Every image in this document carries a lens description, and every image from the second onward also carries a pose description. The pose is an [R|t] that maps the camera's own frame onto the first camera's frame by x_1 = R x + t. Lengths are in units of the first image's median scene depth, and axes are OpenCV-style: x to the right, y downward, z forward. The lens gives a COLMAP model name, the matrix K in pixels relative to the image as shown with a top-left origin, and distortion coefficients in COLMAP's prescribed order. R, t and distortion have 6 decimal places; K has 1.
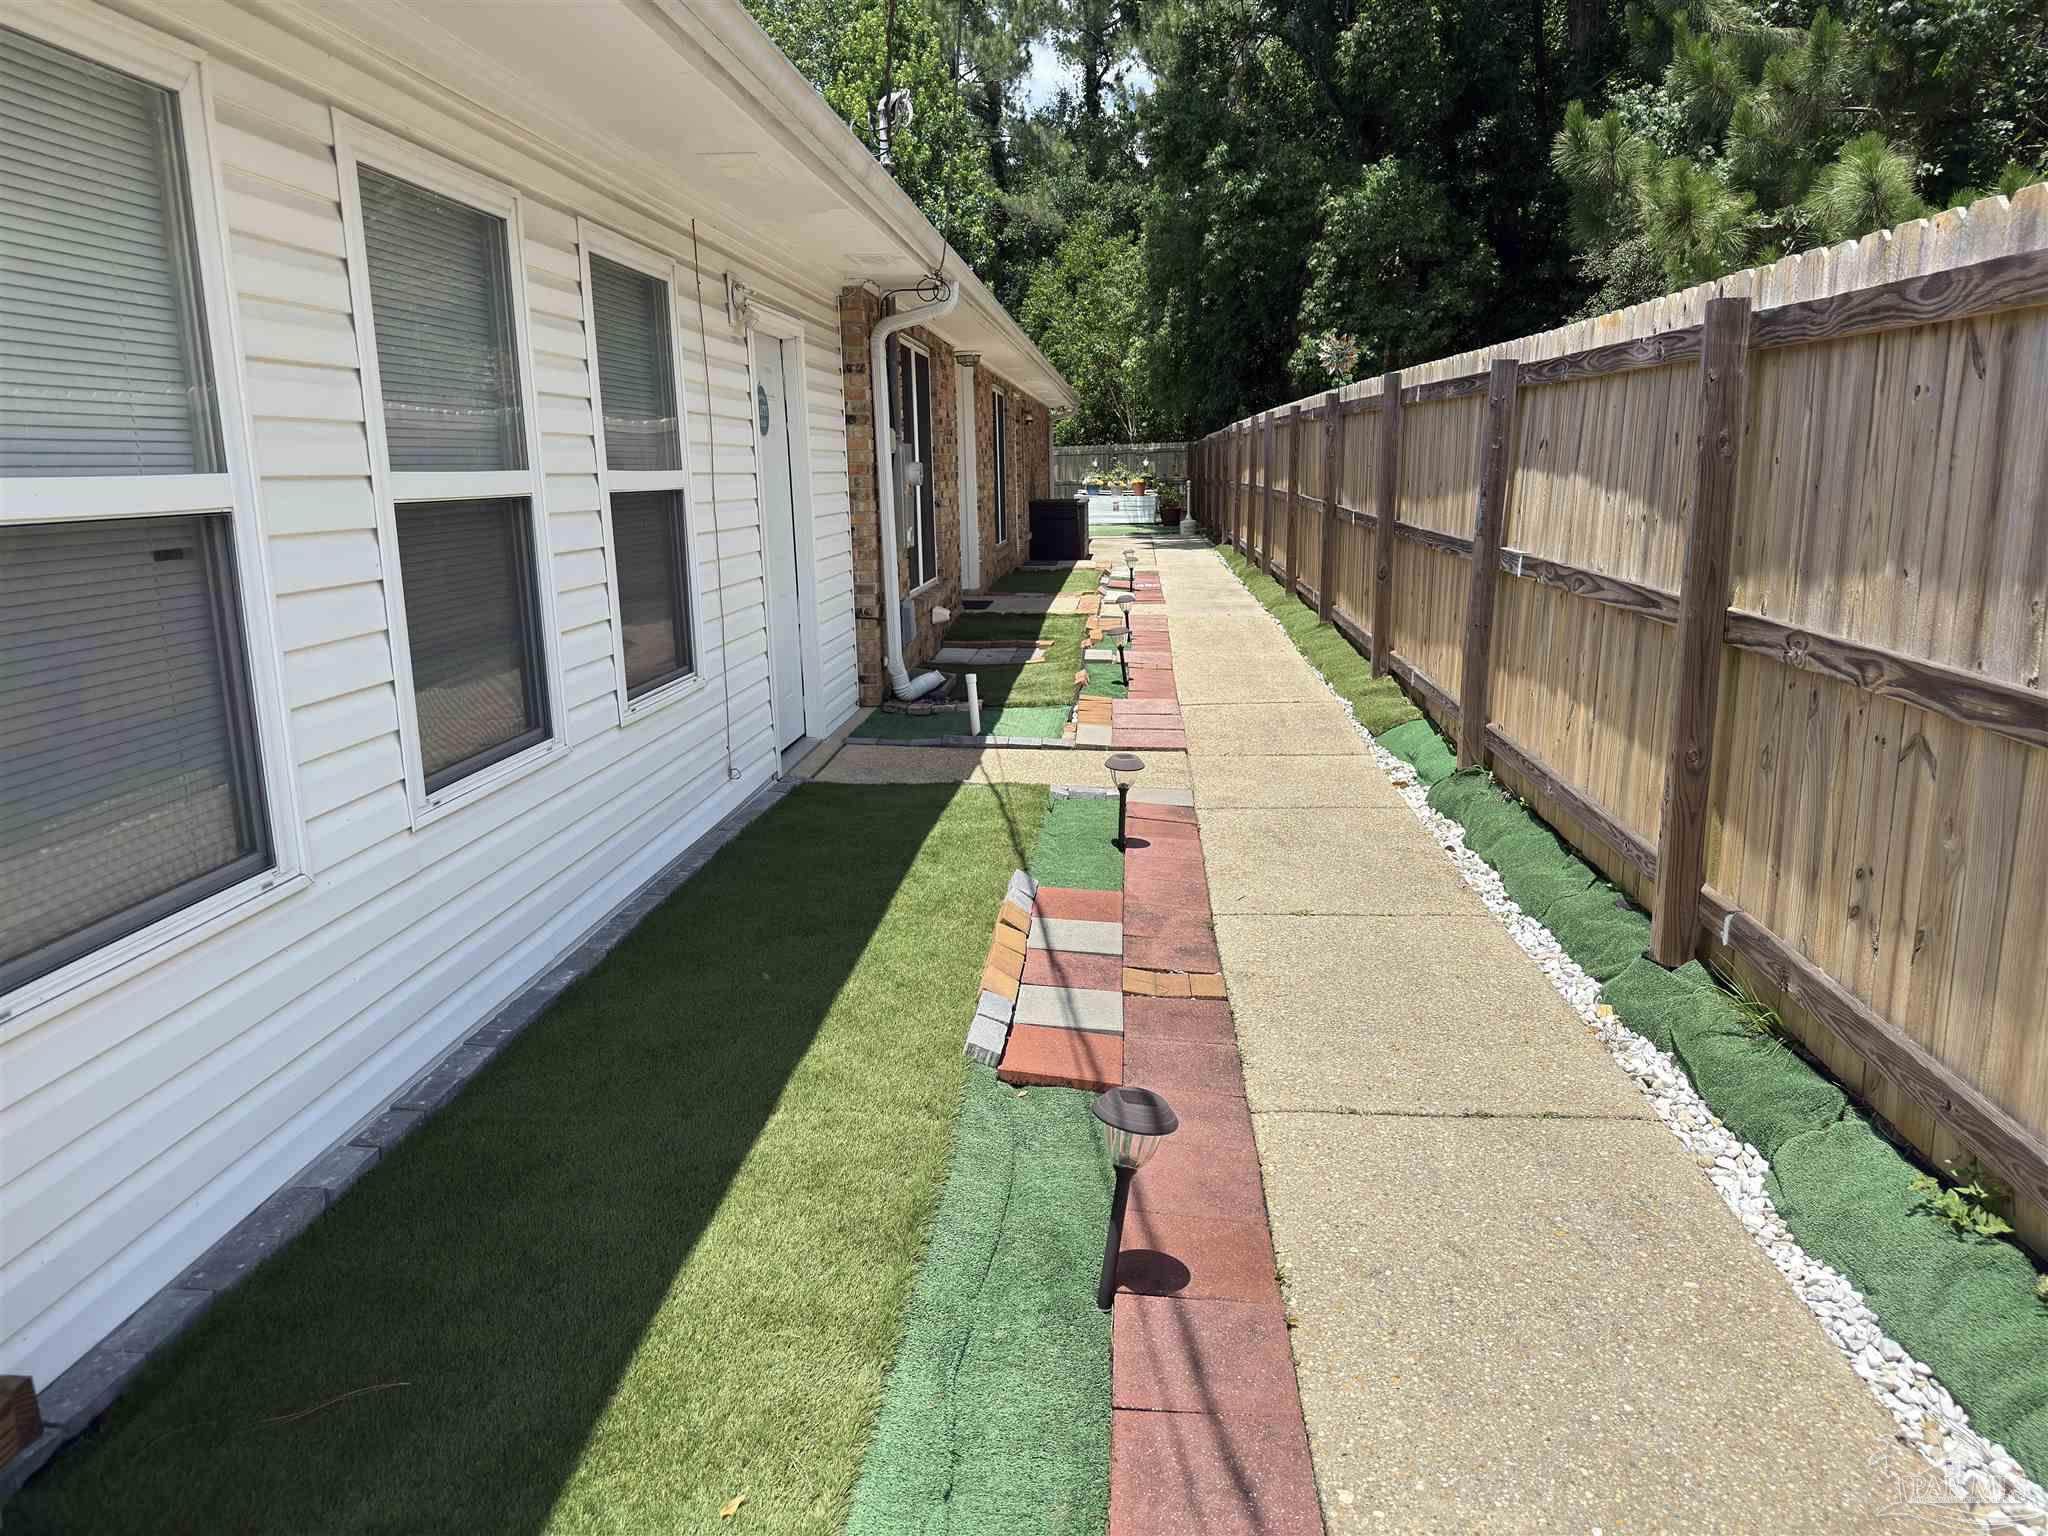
lens RADIAL K [[1406.1, 0, 1021.4], [0, 1406.1, 759.2], [0, 0, 1]] dist [0.089542, -0.088962]
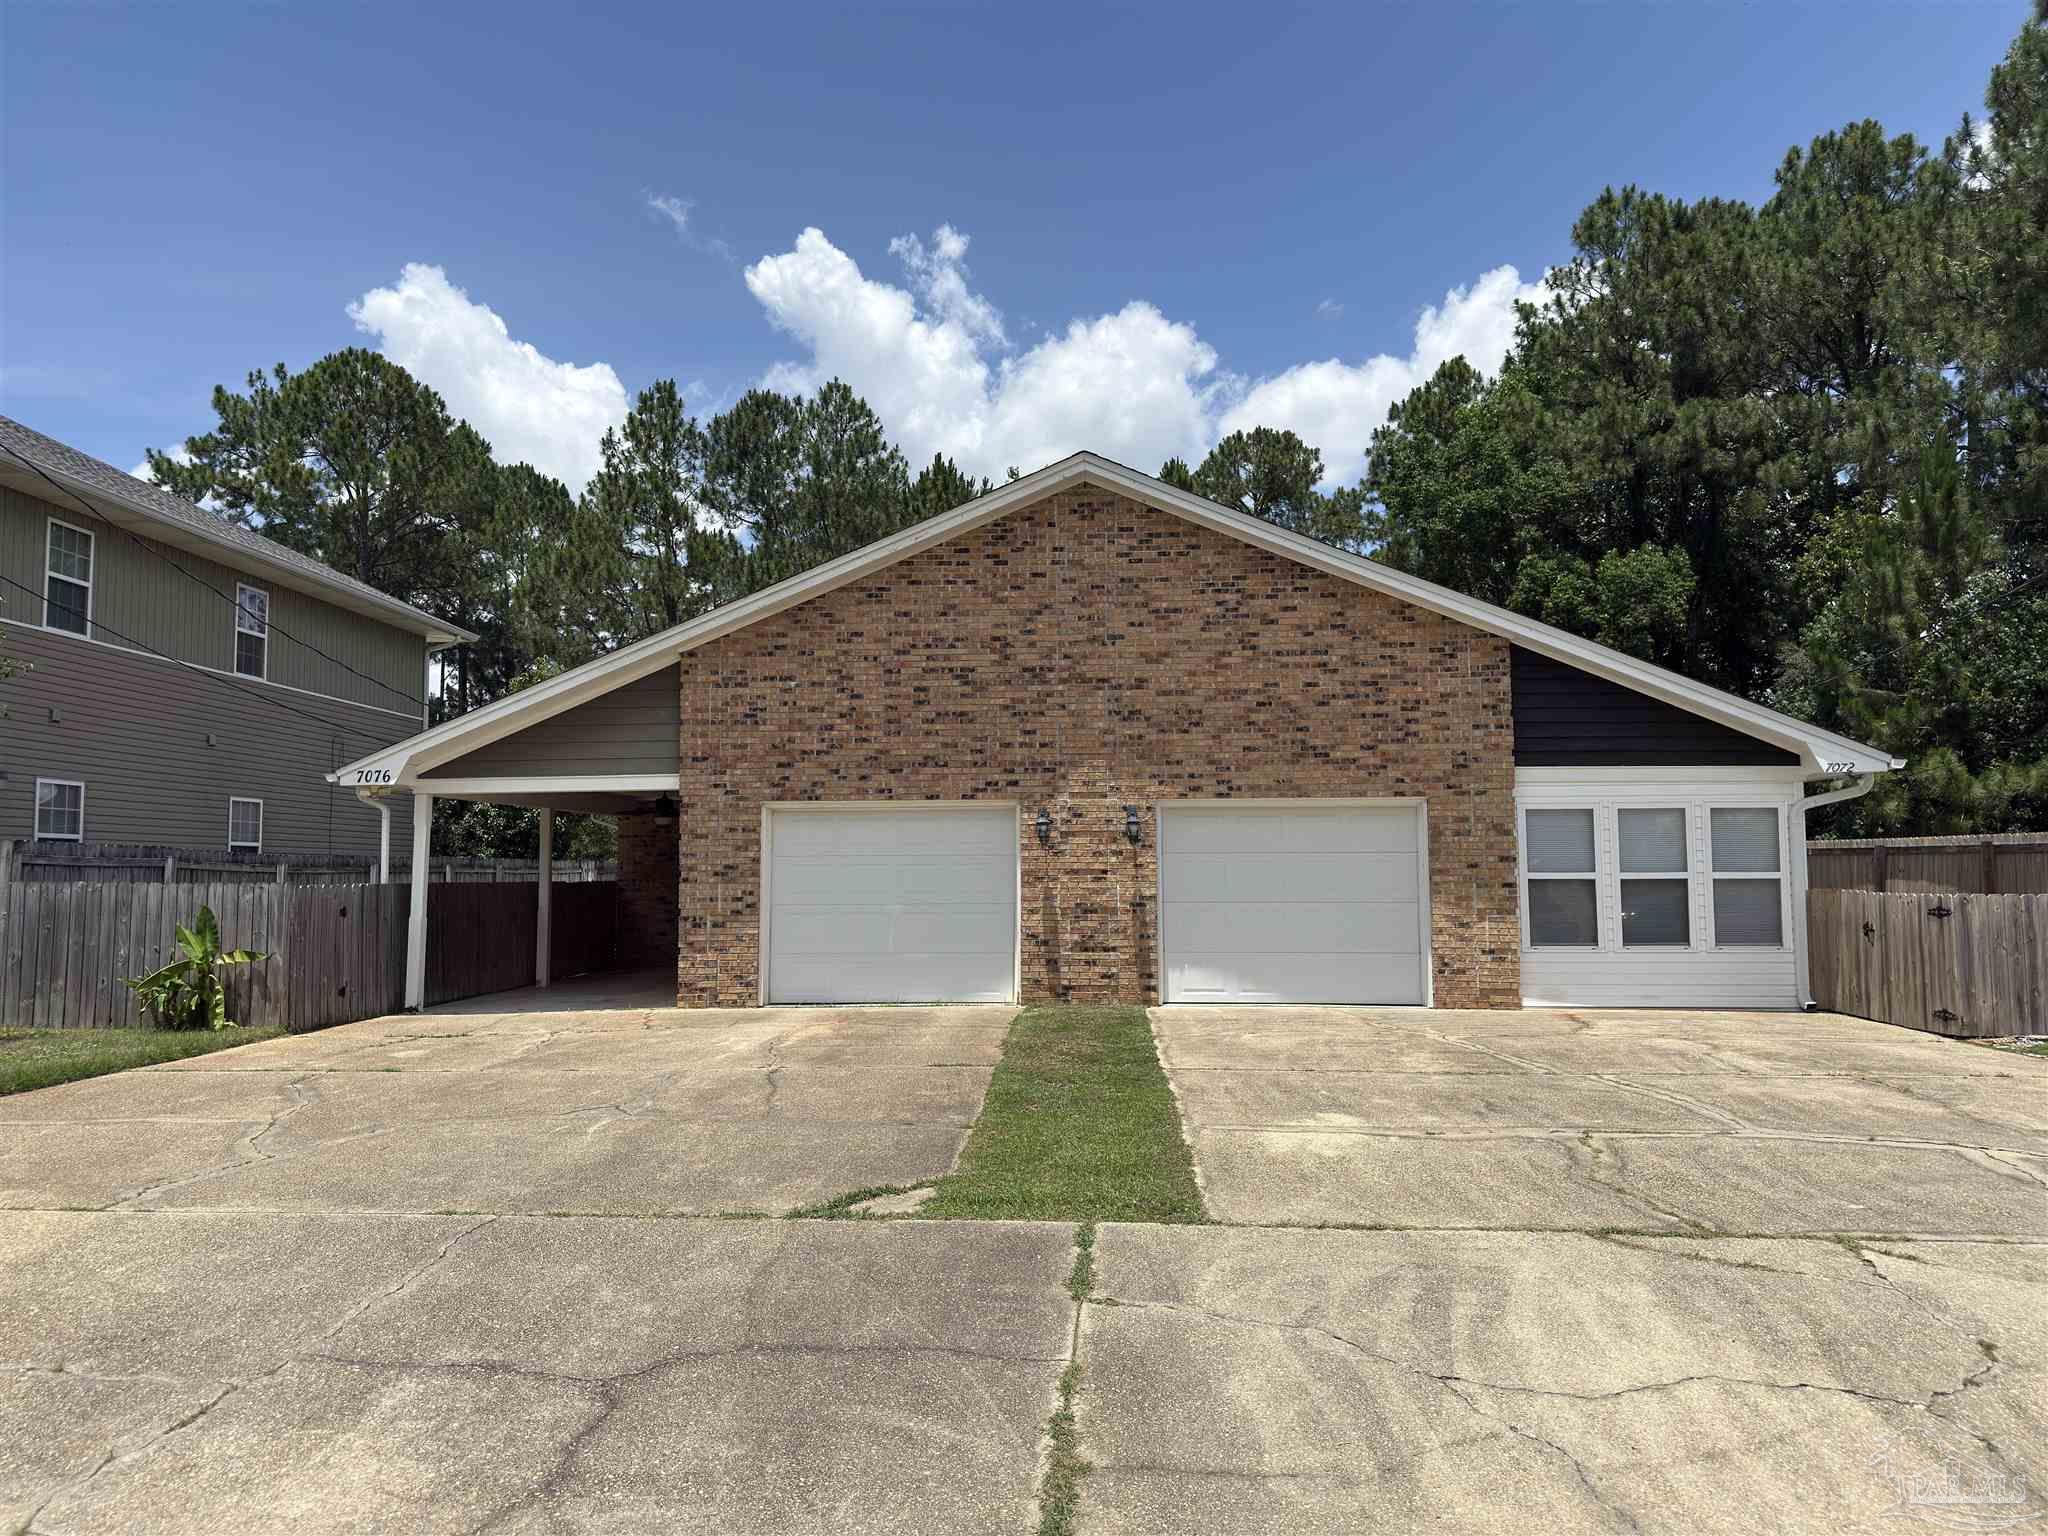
lens RADIAL K [[1406.1, 0, 1044.5], [0, 1406.1, 777.1], [0, 0, 1]] dist [0.089542, -0.088962]
pose [[0.999502, 0.011999, 0.029193, -0.920077], [-0.003500, 0.961352, -0.275299, 0.263130], [-0.031368, 0.275059, 0.960915, -1.172338]]
